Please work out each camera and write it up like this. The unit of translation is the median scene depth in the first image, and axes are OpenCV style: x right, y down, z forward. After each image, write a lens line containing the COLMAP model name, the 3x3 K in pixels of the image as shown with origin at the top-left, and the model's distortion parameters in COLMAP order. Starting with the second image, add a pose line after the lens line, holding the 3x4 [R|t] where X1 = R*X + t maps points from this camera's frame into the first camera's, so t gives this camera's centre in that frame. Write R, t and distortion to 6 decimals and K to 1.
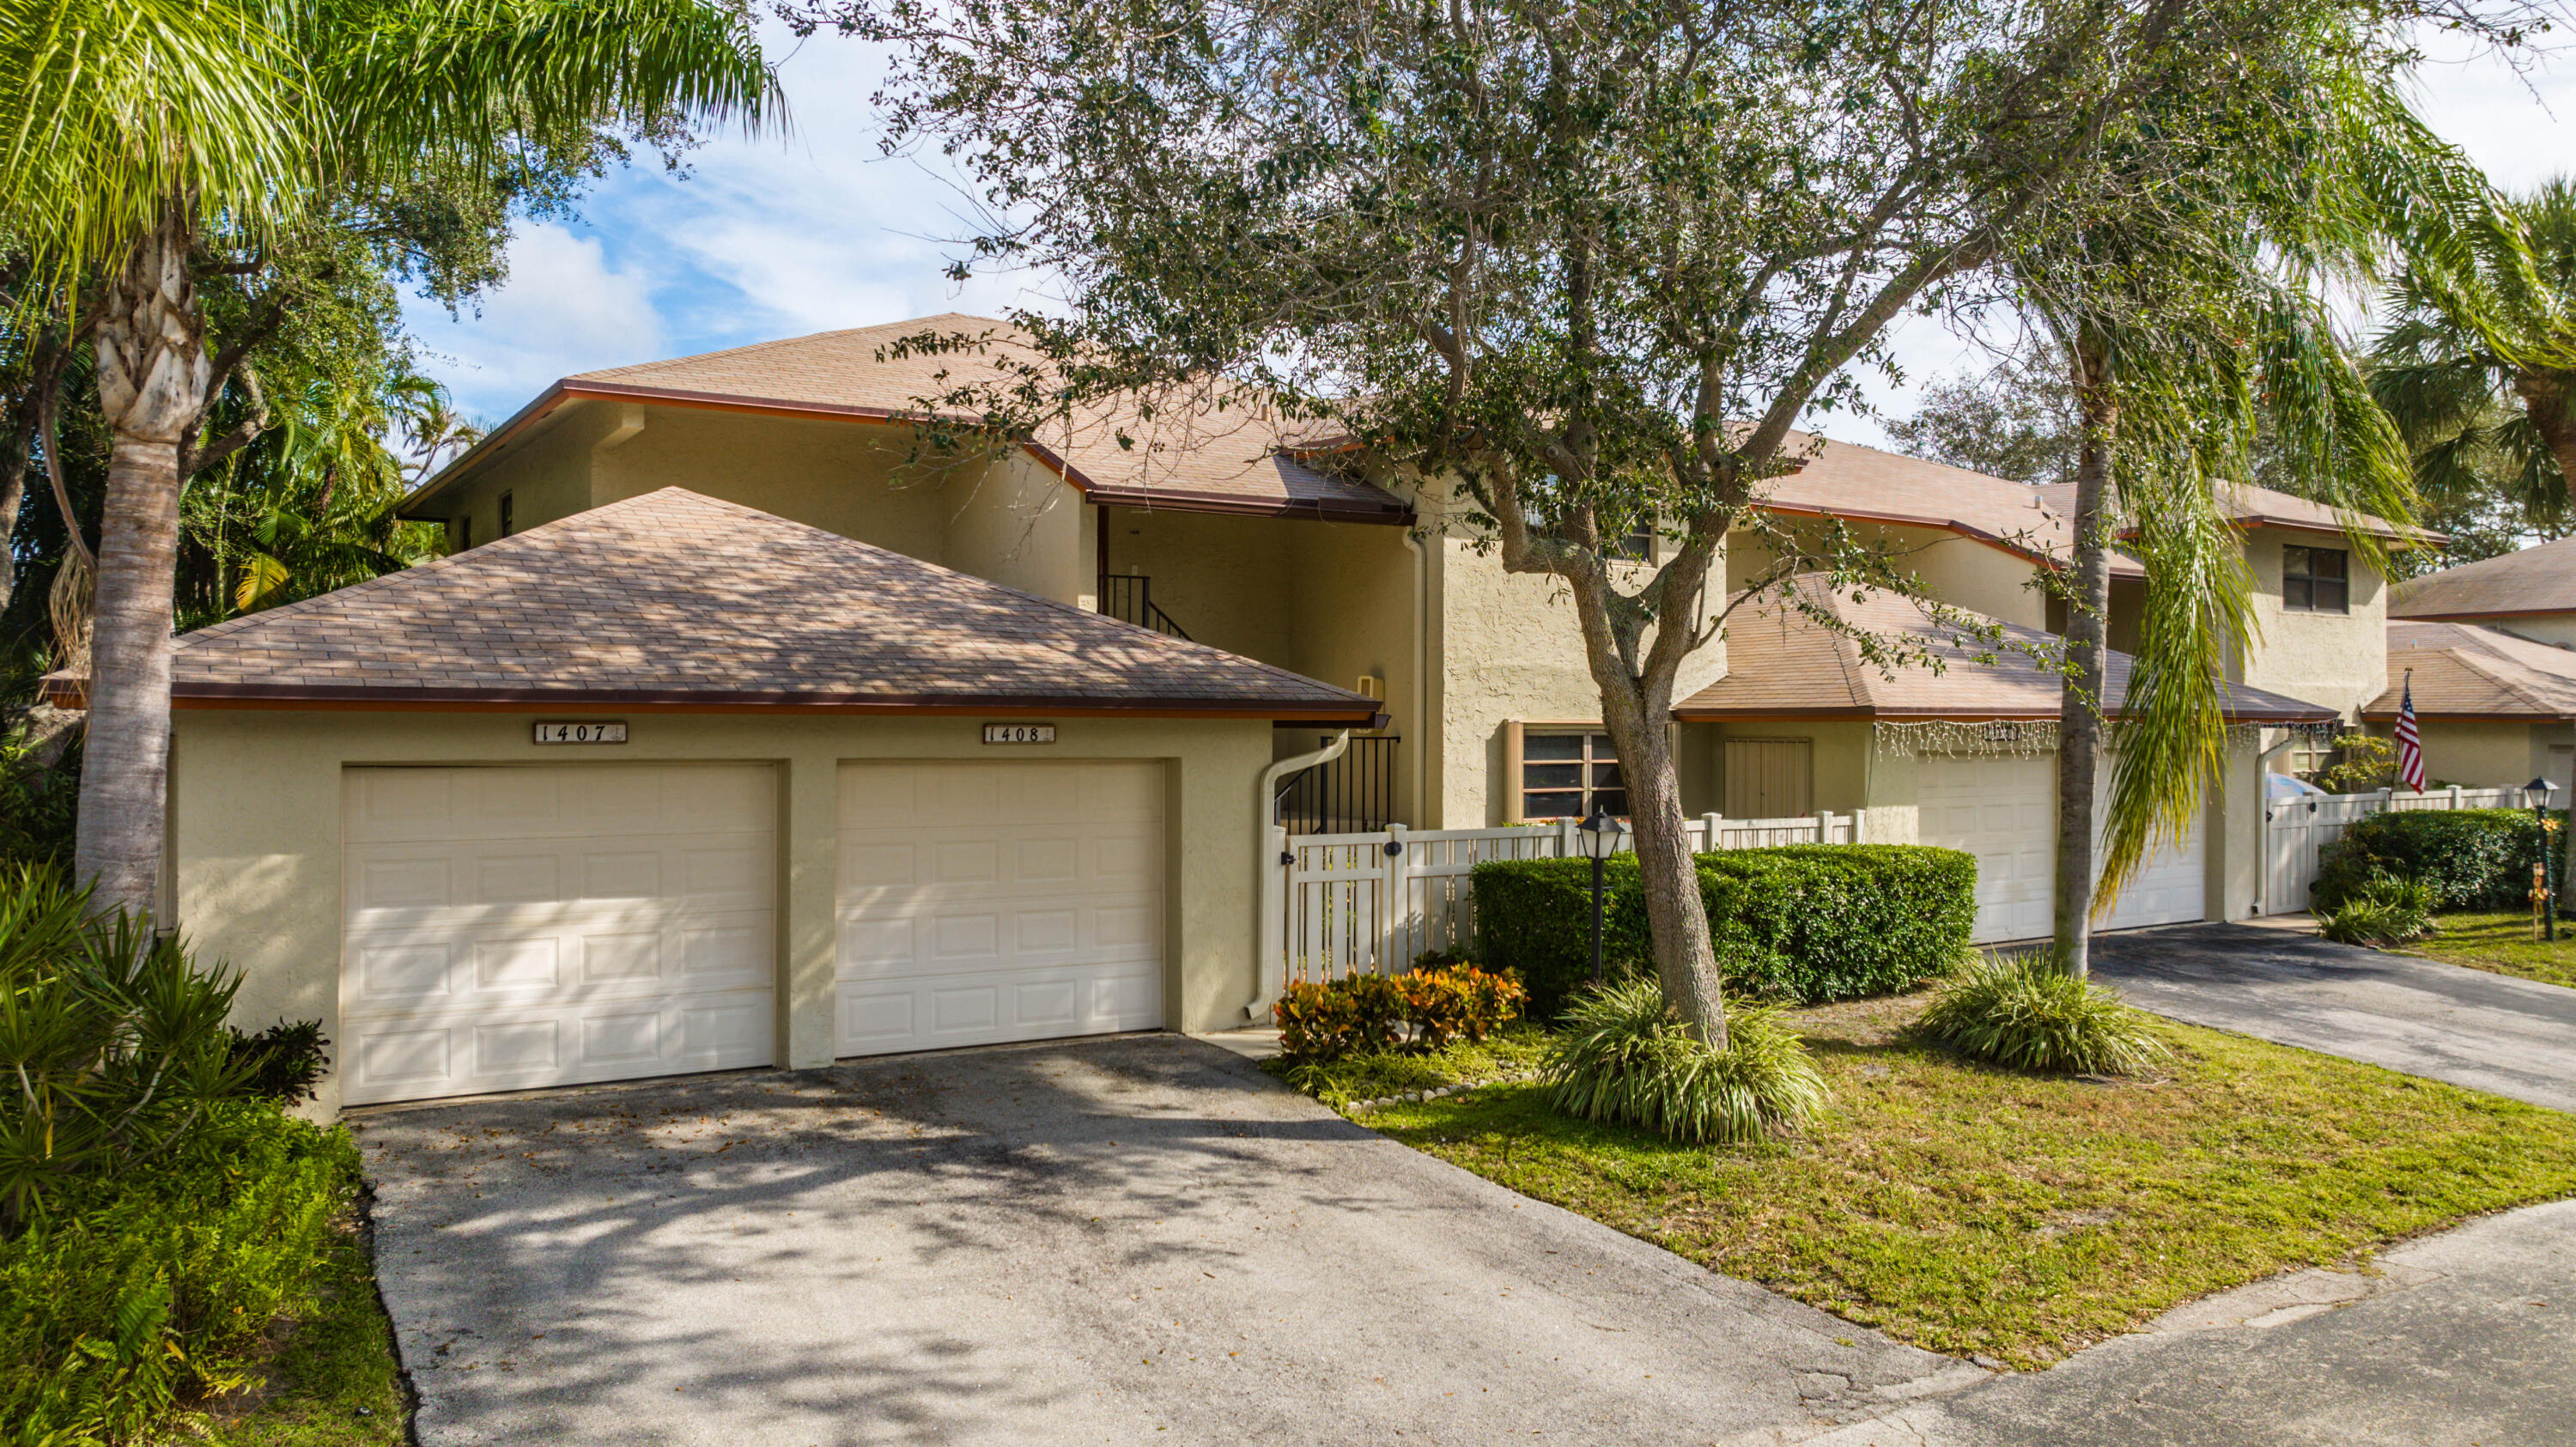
lens RADIAL K [[1804.1, 0, 1298.4], [0, 1804.1, 719.6], [0, 0, 1]] dist [-0.032207, 0.061467]
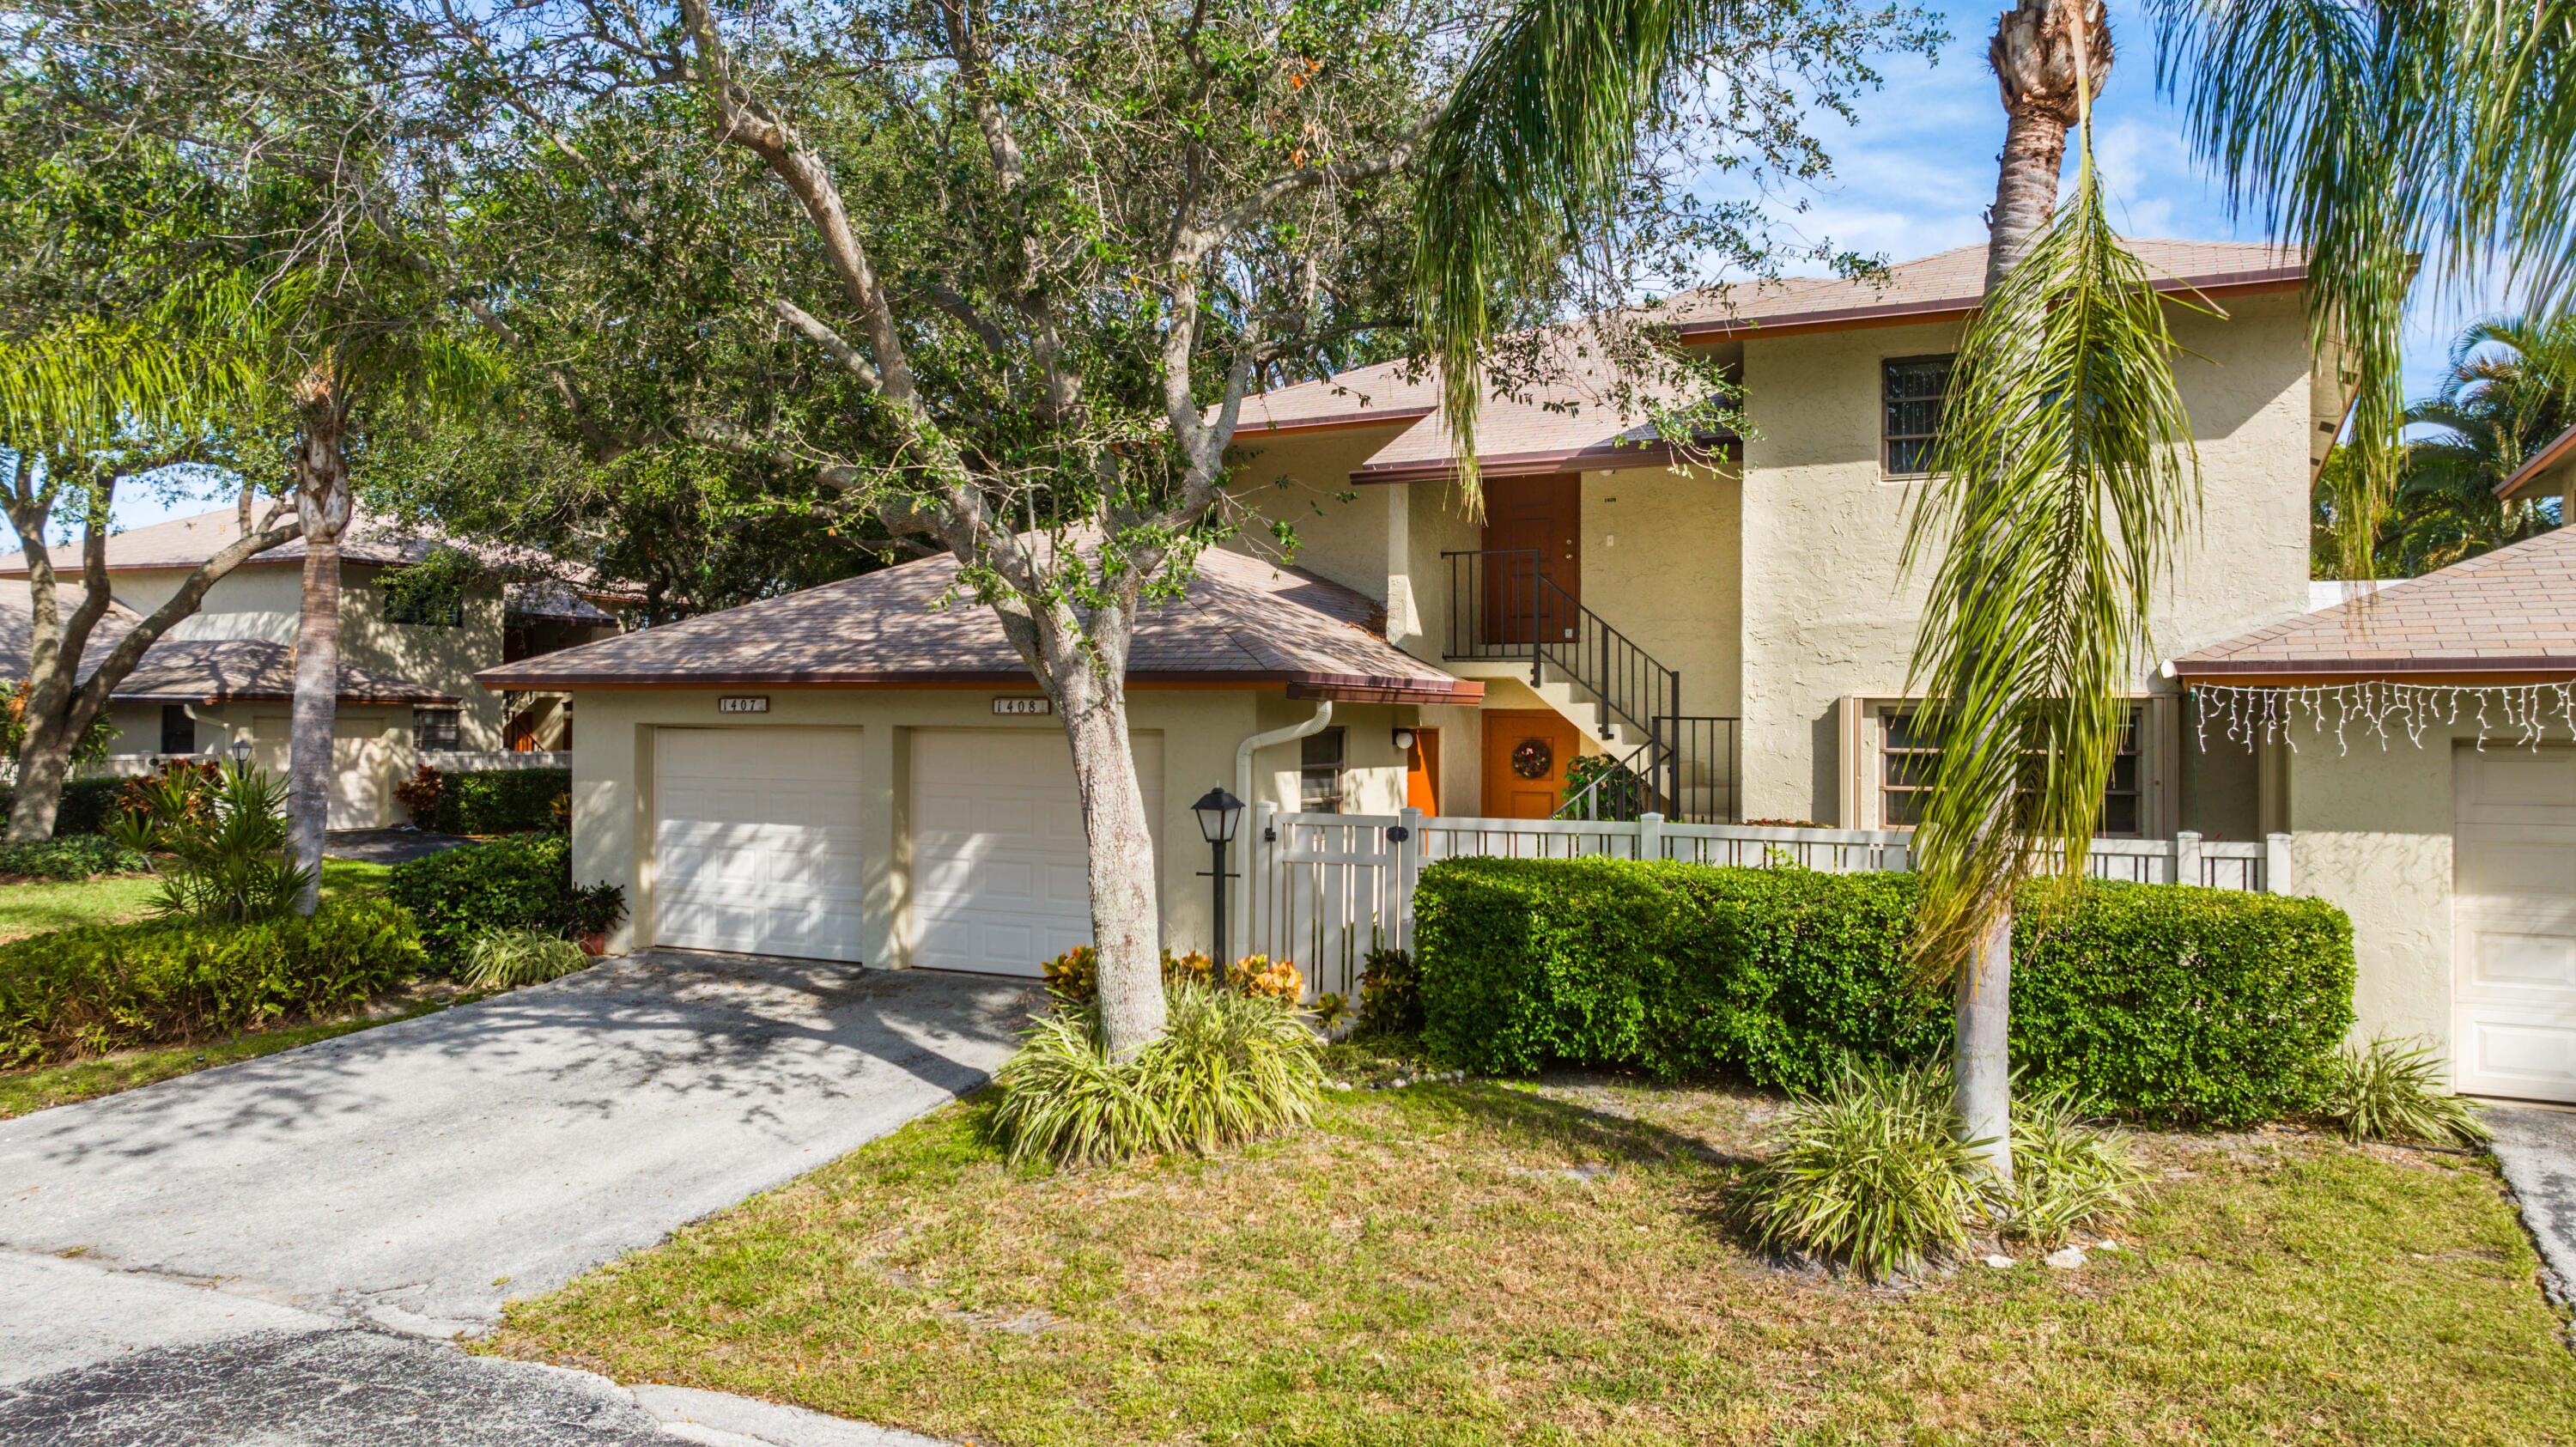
lens RADIAL K [[1804.1, 0, 1298.4], [0, 1804.1, 719.6], [0, 0, 1]] dist [-0.032207, 0.061467]
pose [[0.497461, -0.009468, -0.867435, 1.057093], [-0.006354, 0.999874, -0.014557, 0.036594], [0.867463, 0.012753, 0.497338, 0.674032]]
